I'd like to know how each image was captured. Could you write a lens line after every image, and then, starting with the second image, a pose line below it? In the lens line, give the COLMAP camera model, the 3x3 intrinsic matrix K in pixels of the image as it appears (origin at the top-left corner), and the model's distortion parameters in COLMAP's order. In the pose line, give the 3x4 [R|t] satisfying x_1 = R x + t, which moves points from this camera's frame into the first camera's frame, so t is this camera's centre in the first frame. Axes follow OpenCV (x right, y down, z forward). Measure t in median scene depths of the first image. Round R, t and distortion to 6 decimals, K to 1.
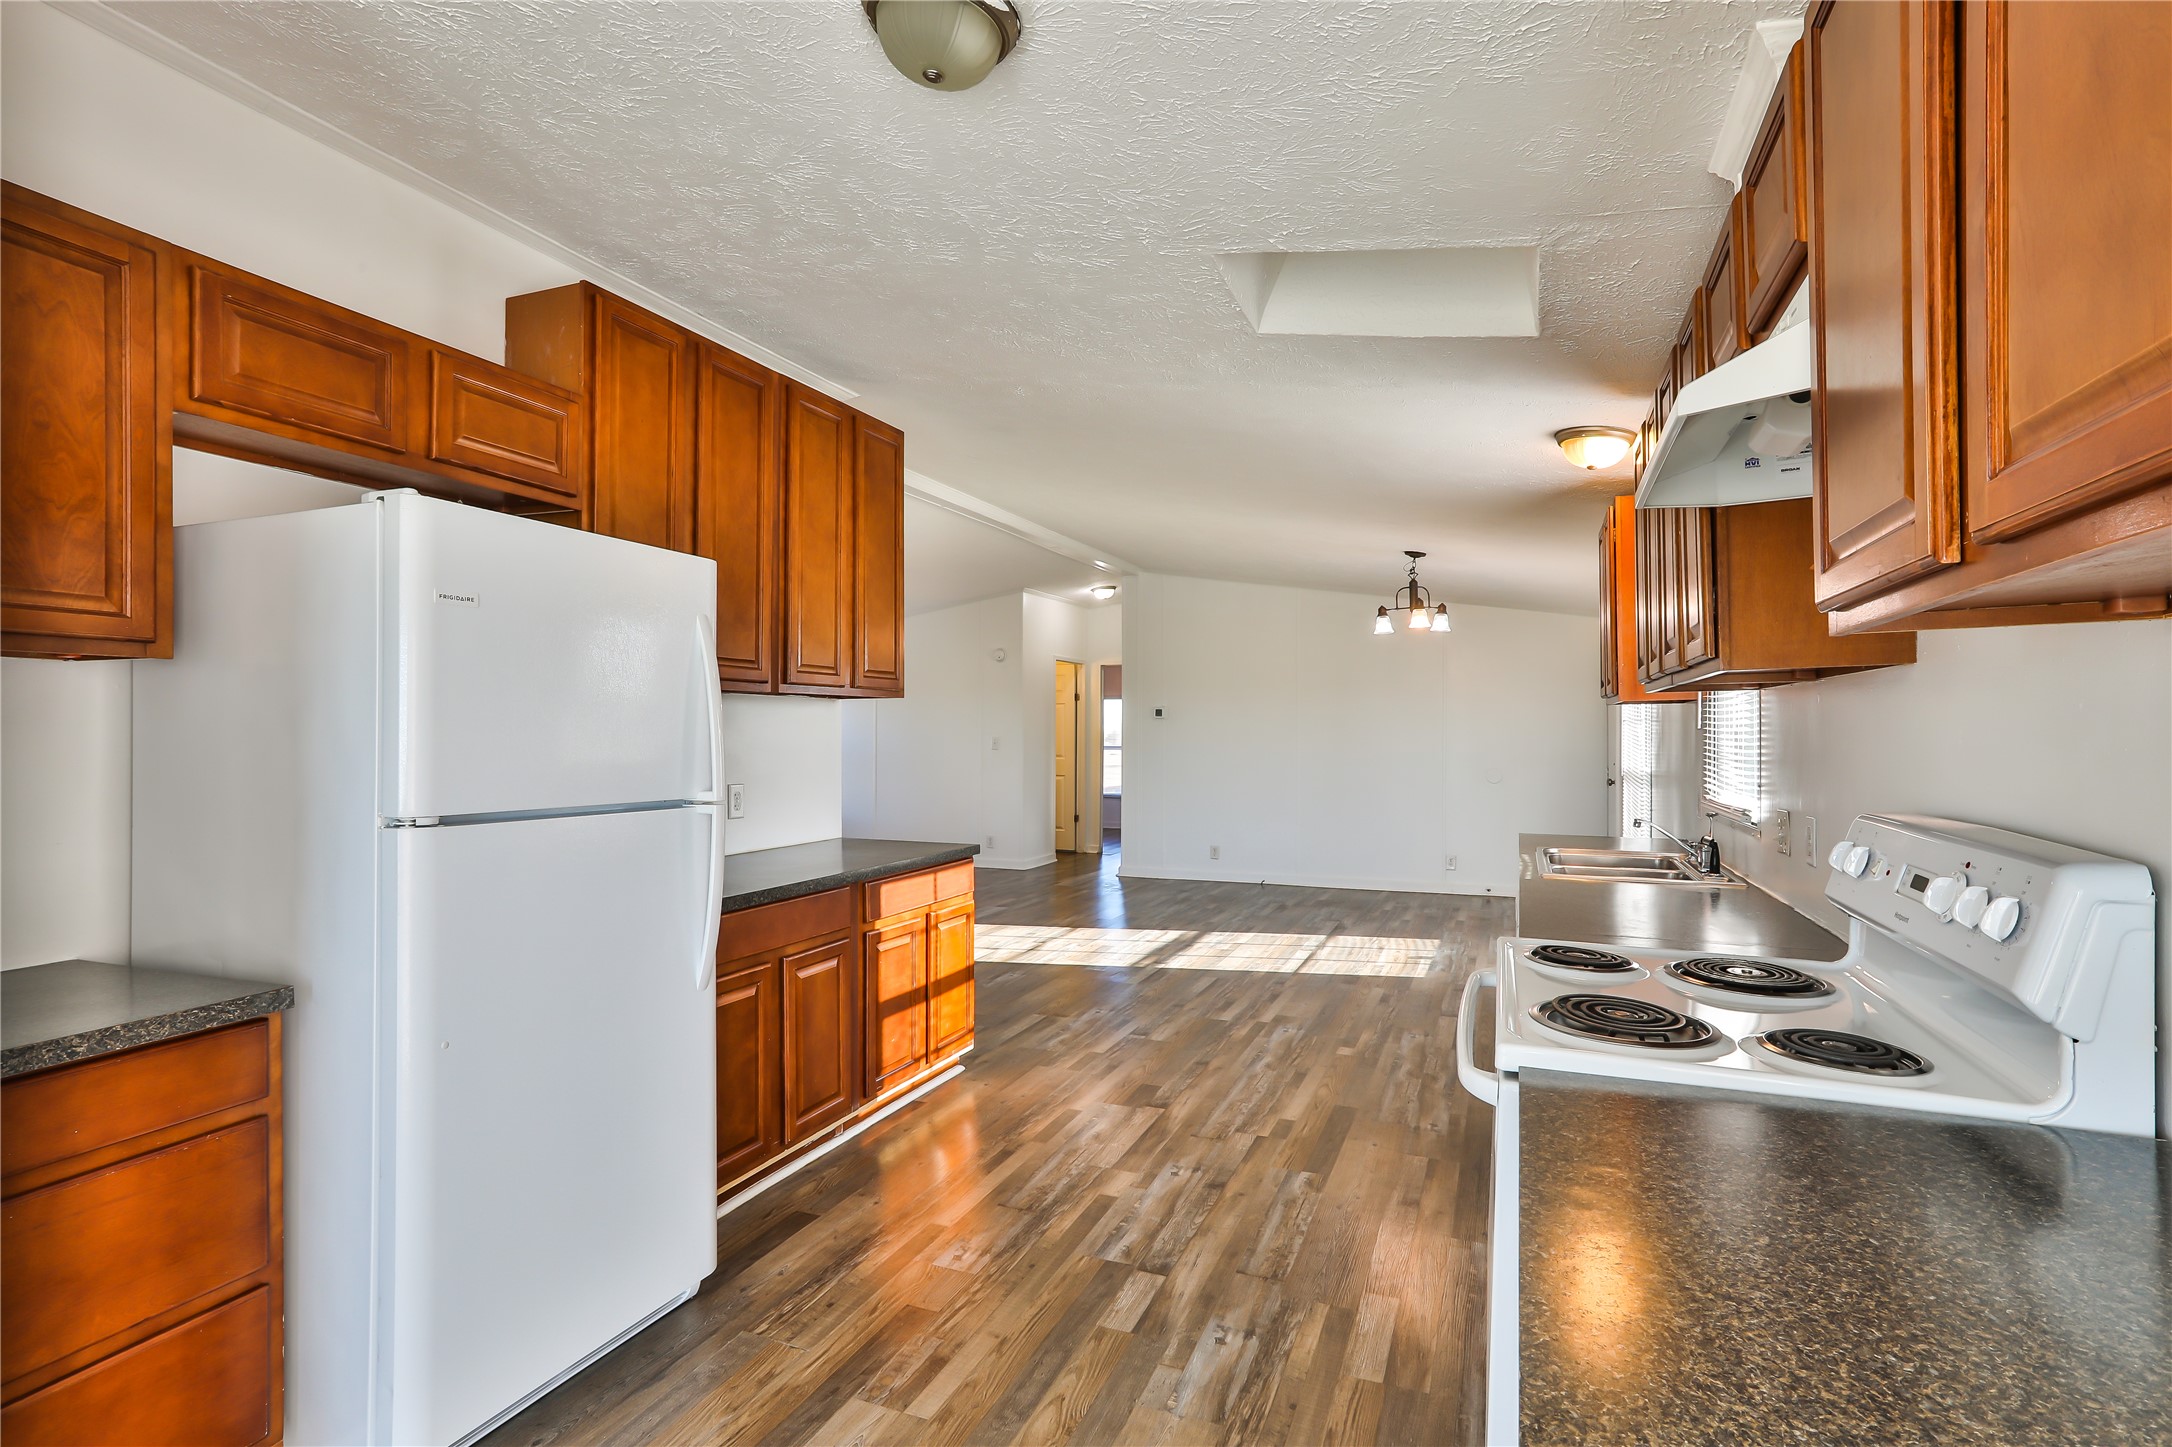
lens RADIAL K [[1092.1, 0, 1083.3], [0, 1092.1, 696.3], [0, 0, 1]] dist [-0.022994, 0.021227]
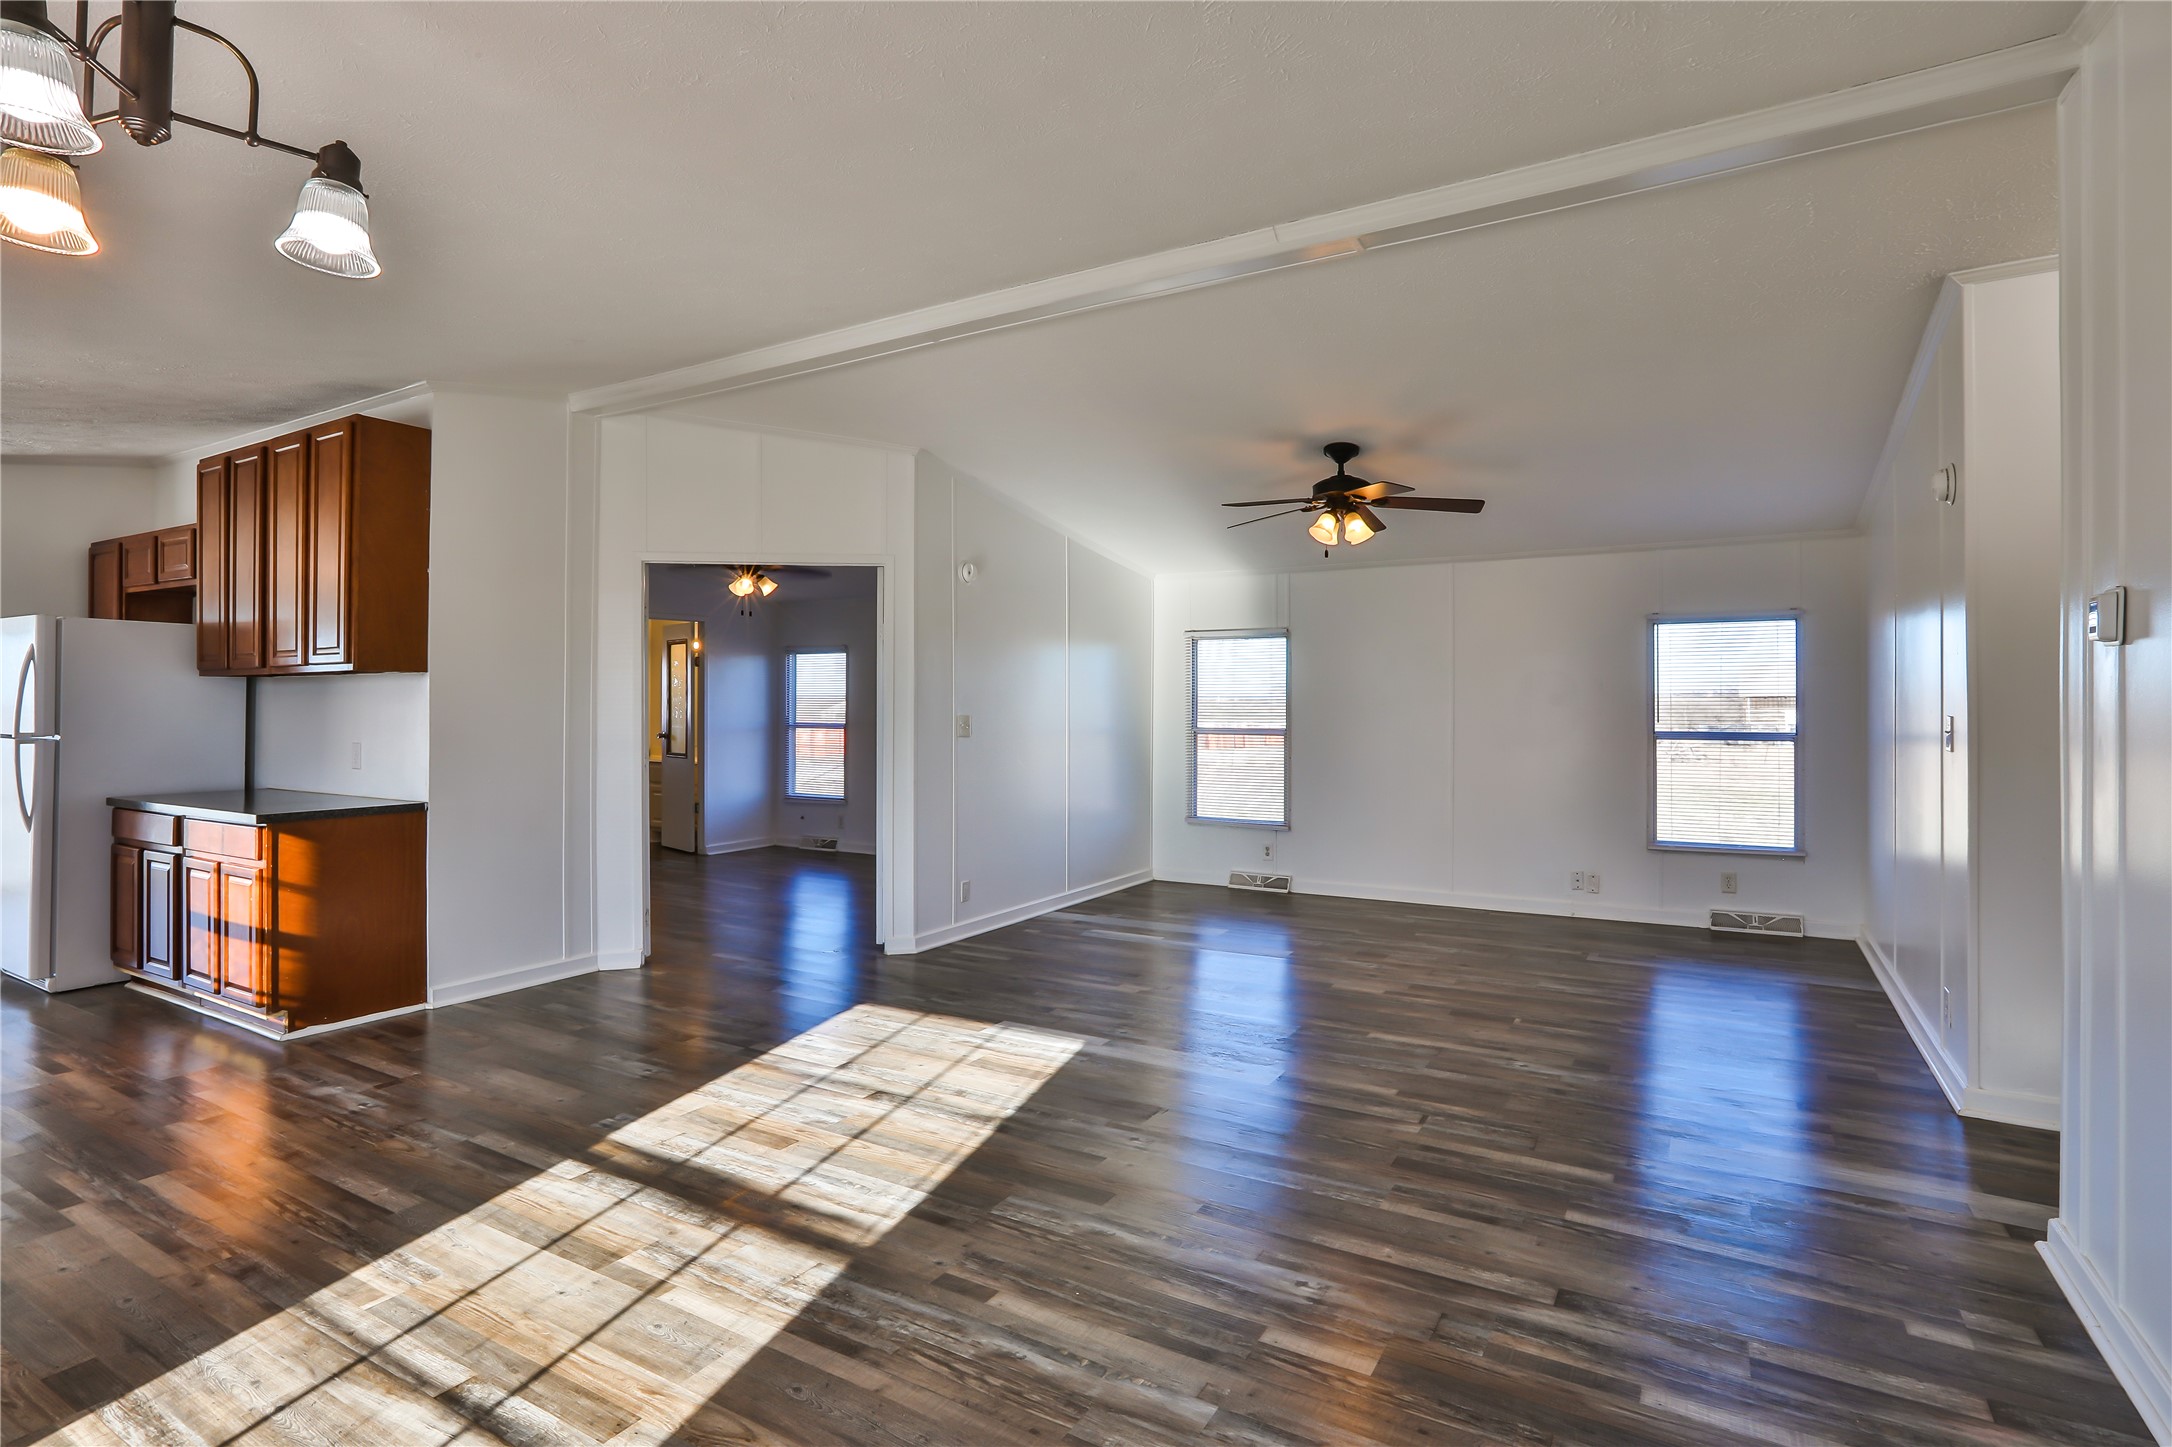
lens RADIAL K [[1092.1, 0, 1083.3], [0, 1092.1, 696.3], [0, 0, 1]] dist [-0.022994, 0.021227]
pose [[-0.163415, -0.005116, -0.986544, 0.635106], [0.007246, 0.999953, -0.006386, 0.035278], [0.986531, -0.008192, -0.163370, 1.589925]]
